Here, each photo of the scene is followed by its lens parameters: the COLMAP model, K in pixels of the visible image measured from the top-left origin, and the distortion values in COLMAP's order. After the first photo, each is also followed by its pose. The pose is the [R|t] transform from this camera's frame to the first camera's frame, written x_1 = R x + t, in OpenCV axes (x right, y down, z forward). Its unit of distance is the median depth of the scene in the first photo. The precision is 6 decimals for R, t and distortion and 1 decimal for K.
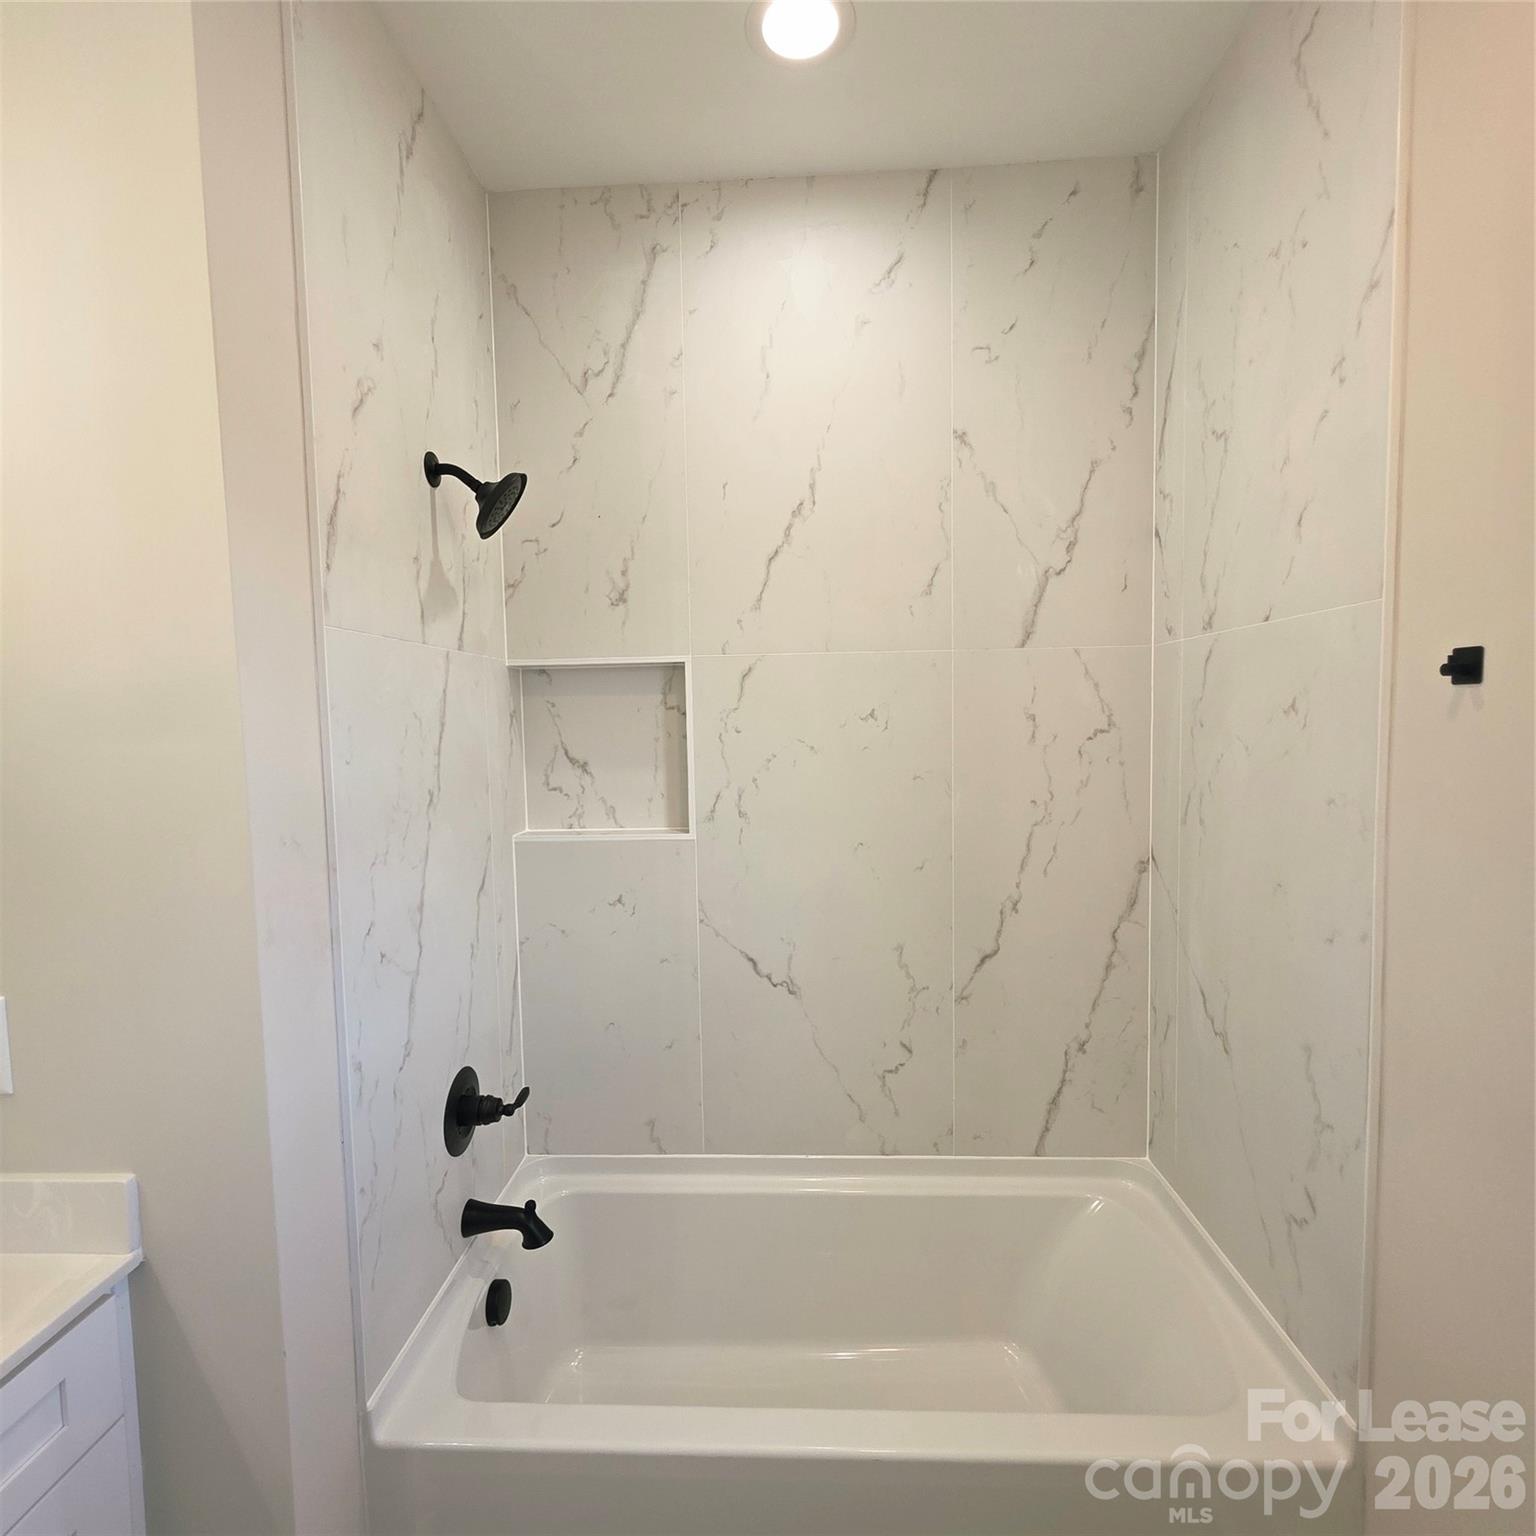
lens RADIAL K [[823.1, 0, 769.1], [0, 823.1, 769.4], [0, 0, 1]] dist [0.001998, -0.001073]
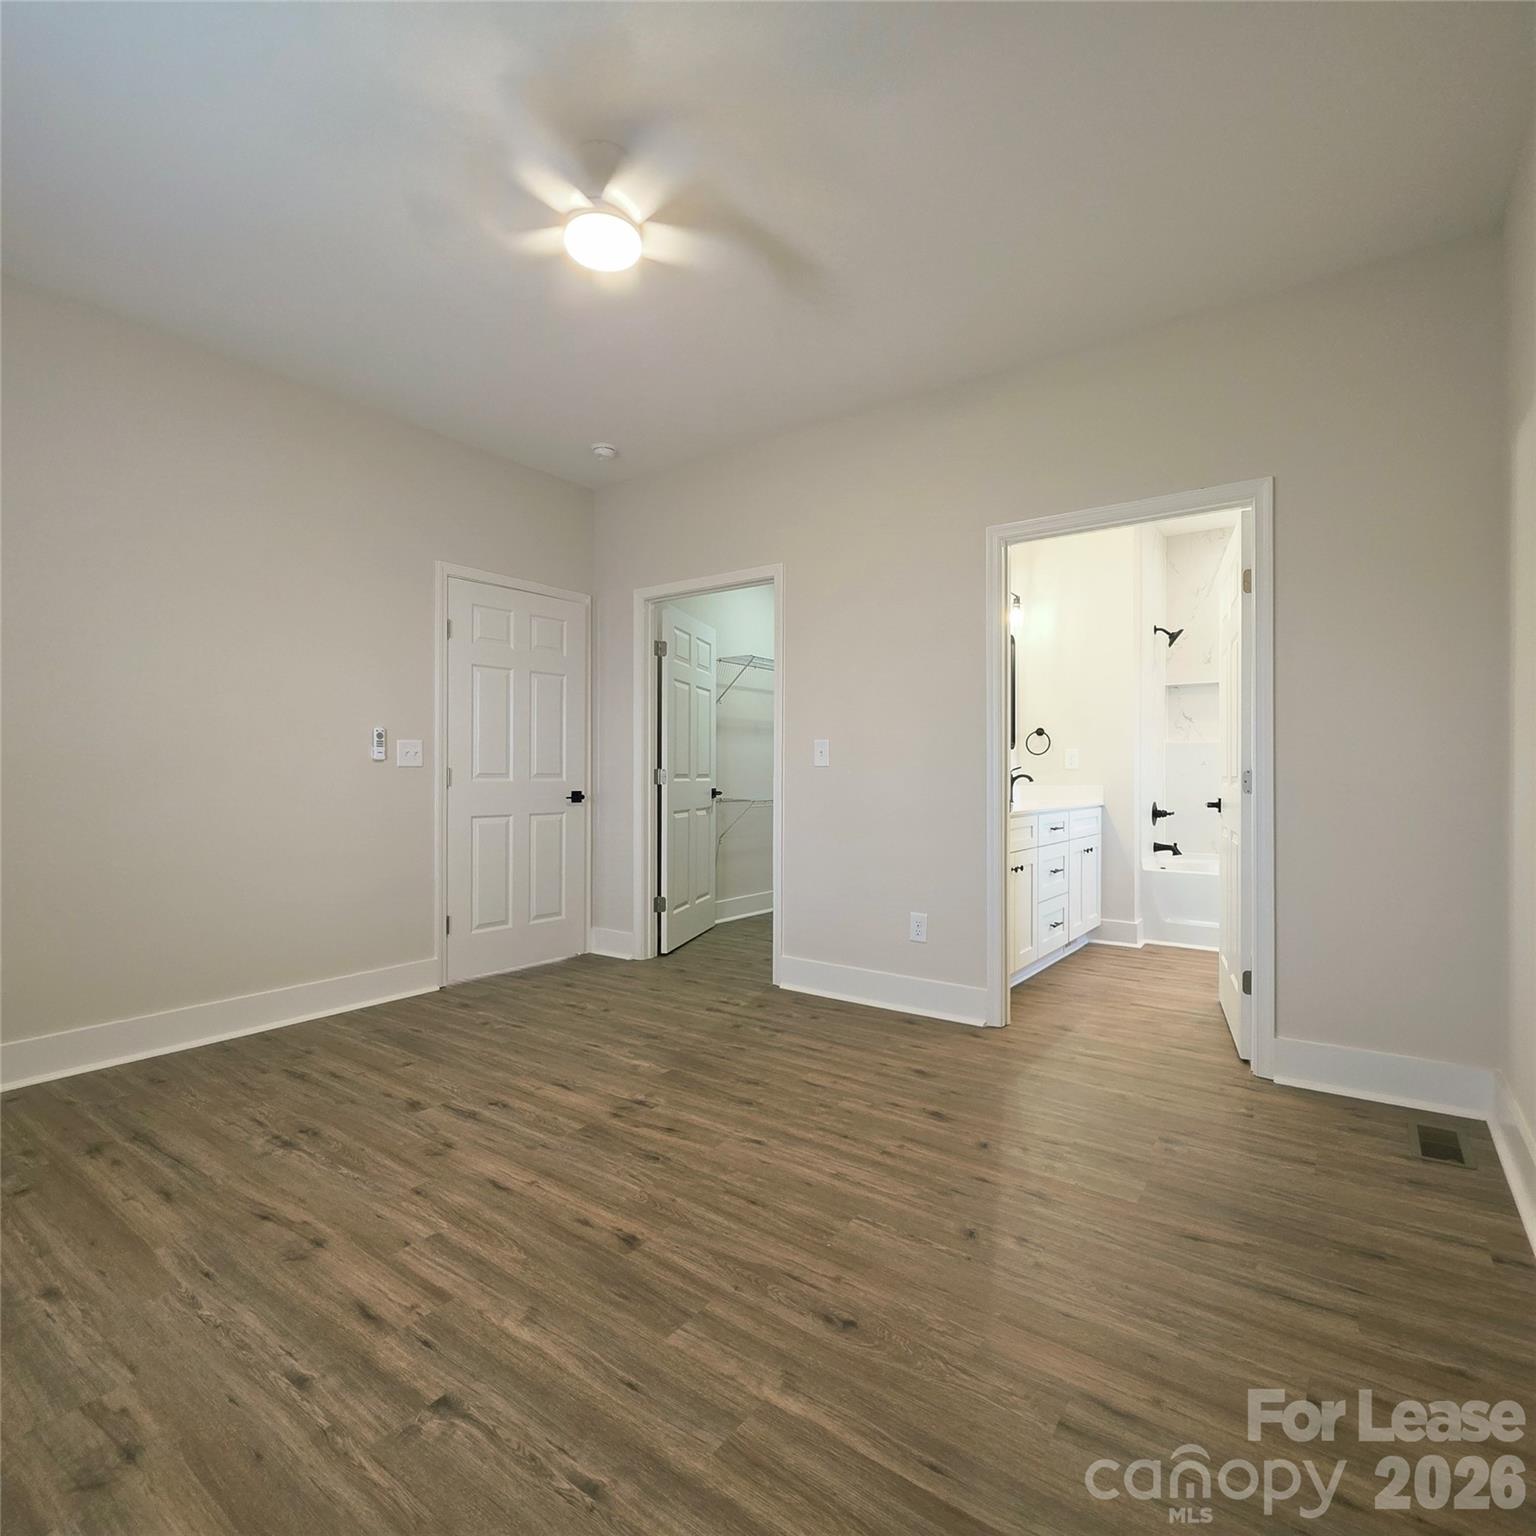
lens RADIAL K [[823.1, 0, 773.0], [0, 823.1, 772.9], [0, 0, 1]] dist [0.001998, -0.001073]
pose [[0.835237, 0.020281, -0.549516, 0.177542], [-0.046326, 0.998362, -0.033566, 0.433089], [0.547935, 0.053493, 0.834809, -2.716109]]
